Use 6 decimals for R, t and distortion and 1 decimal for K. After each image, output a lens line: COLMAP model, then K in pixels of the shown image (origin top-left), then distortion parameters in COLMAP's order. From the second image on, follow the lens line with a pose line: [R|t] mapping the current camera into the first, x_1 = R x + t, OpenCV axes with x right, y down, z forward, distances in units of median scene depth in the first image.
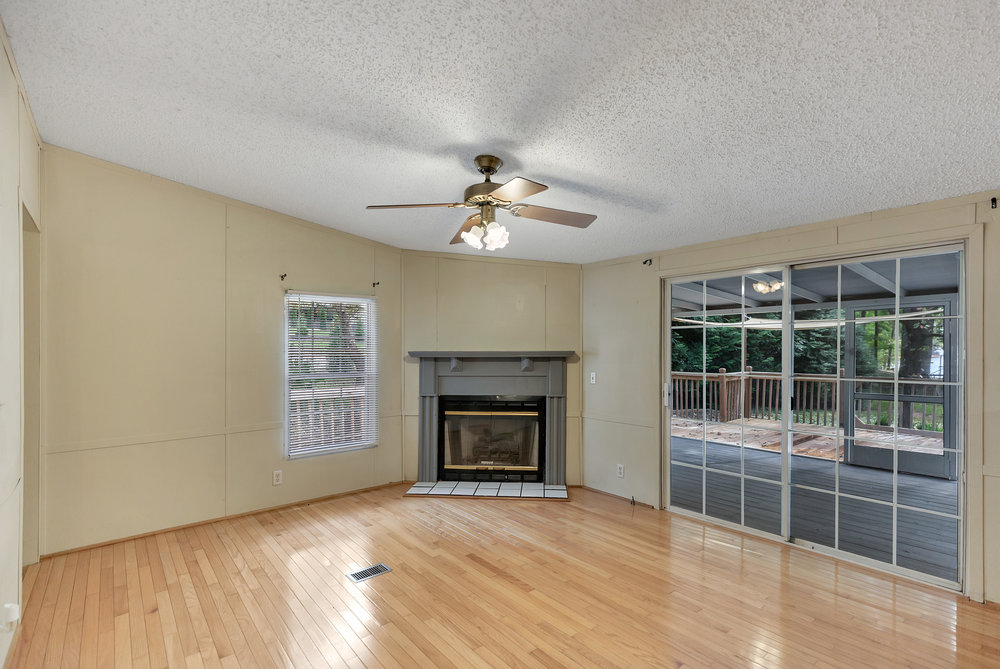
lens RADIAL K [[468.3, 0, 504.4], [0, 468.3, 347.2], [0, 0, 1]] dist [0.003590, 0.000294]
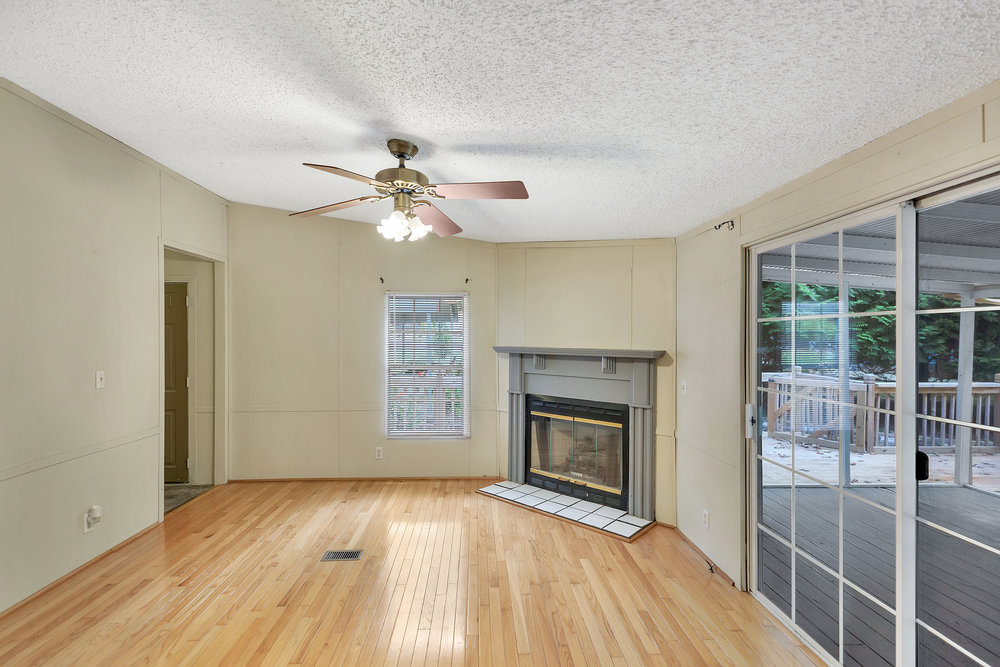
lens RADIAL K [[464.9, 0, 500.7], [0, 464.9, 337.3], [0, 0, 1]] dist [0.014238, 0.000175]
pose [[0.805060, 0.010790, -0.593096, 0.385239], [-0.010369, 0.999938, 0.004117, -0.014471], [0.593103, 0.002835, 0.805122, 0.217485]]
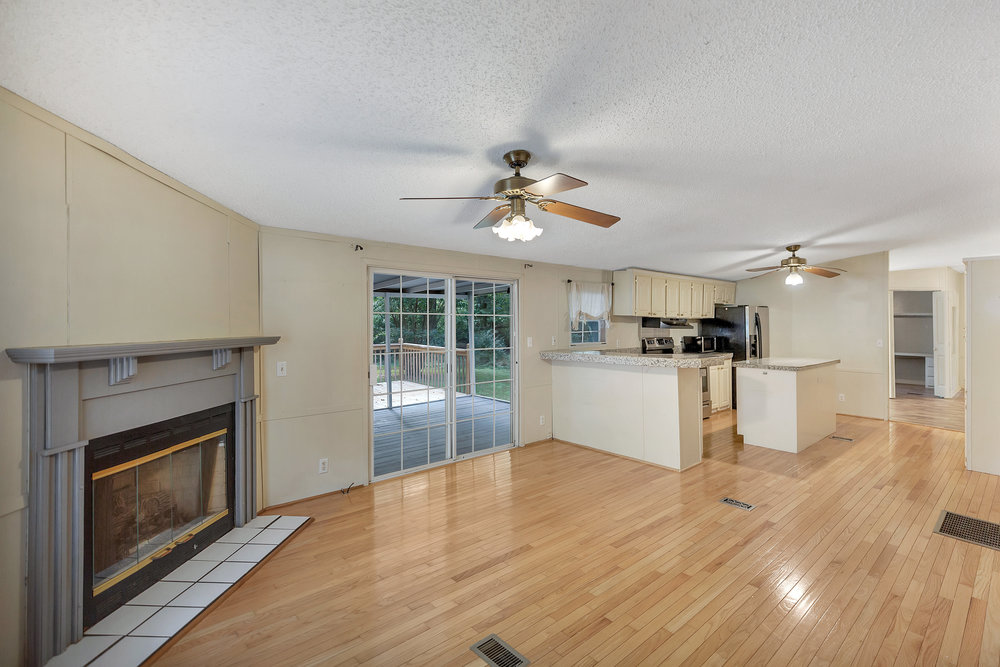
lens RADIAL K [[455.3, 0, 502.9], [0, 455.3, 318.3], [0, 0, 1]] dist [0.000326, 0.000089]
pose [[-0.024664, 0.012679, 0.999615, -0.605495], [-0.004781, 0.999907, -0.012800, -0.014382], [-0.999684, -0.005095, -0.024601, 0.622331]]
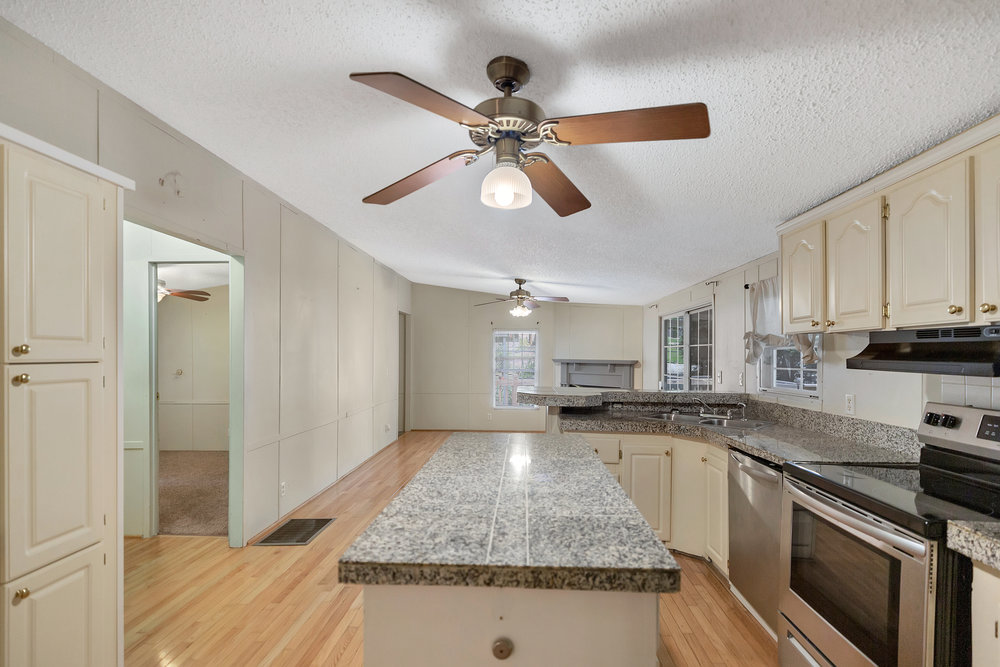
lens RADIAL K [[474.0, 0, 503.1], [0, 474.0, 354.5], [0, 0, 1]] dist [0.007402, 0.000291]
pose [[0.741303, 0.010472, -0.671089, 0.888224], [-0.009498, 0.999942, 0.005112, -0.016247], [0.671103, 0.002584, 0.741359, -0.500210]]
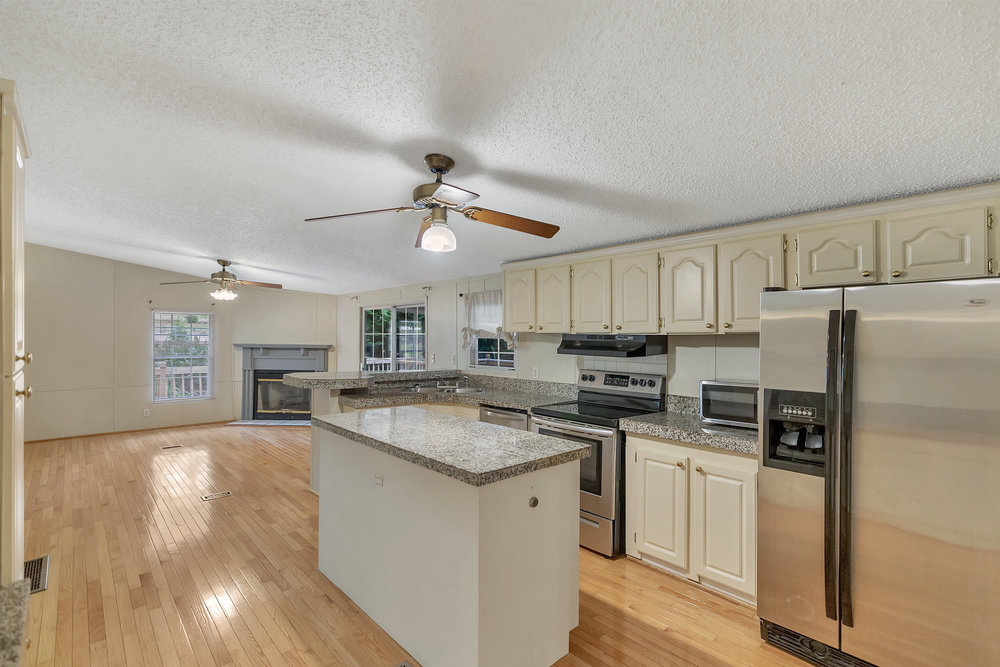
lens RADIAL K [[464.9, 0, 500.7], [0, 464.9, 337.3], [0, 0, 1]] dist [0.014238, 0.000175]
pose [[0.998550, 0.015795, 0.051454, 0.686071], [-0.015874, 0.999873, 0.001128, -0.032042], [-0.051430, -0.001943, 0.998675, -0.767027]]
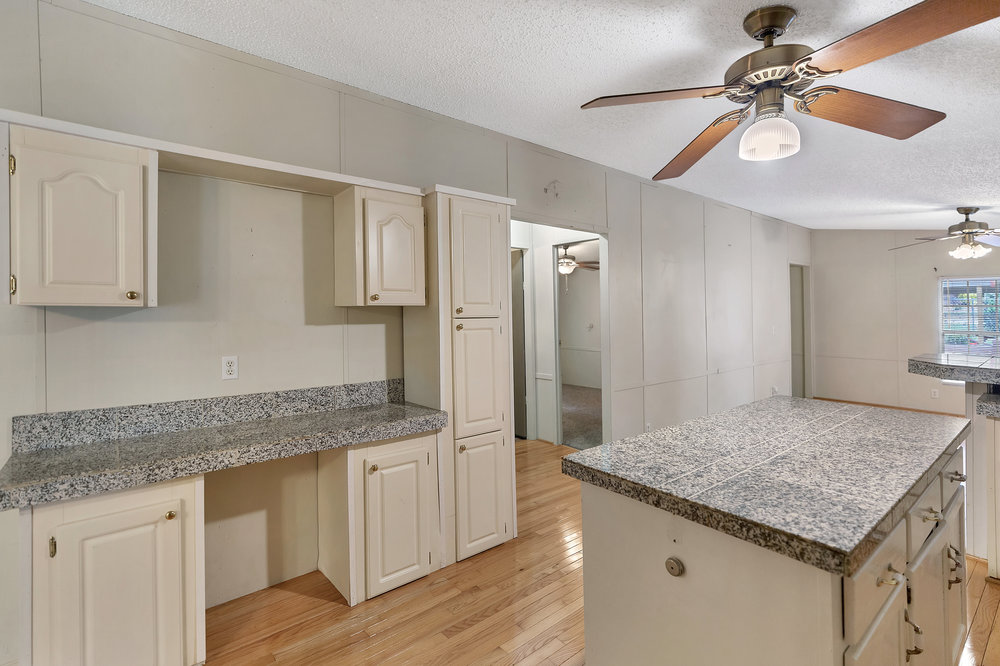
lens RADIAL K [[464.7, 0, 499.9], [0, 464.7, 316.7], [0, 0, 1]] dist [0.001123, 0.000131]
pose [[-0.003029, 0.020097, -0.999793, 0.989399], [0.001110, 0.999797, 0.020093, -0.018180], [0.999995, -0.001049, -0.003050, -0.429033]]
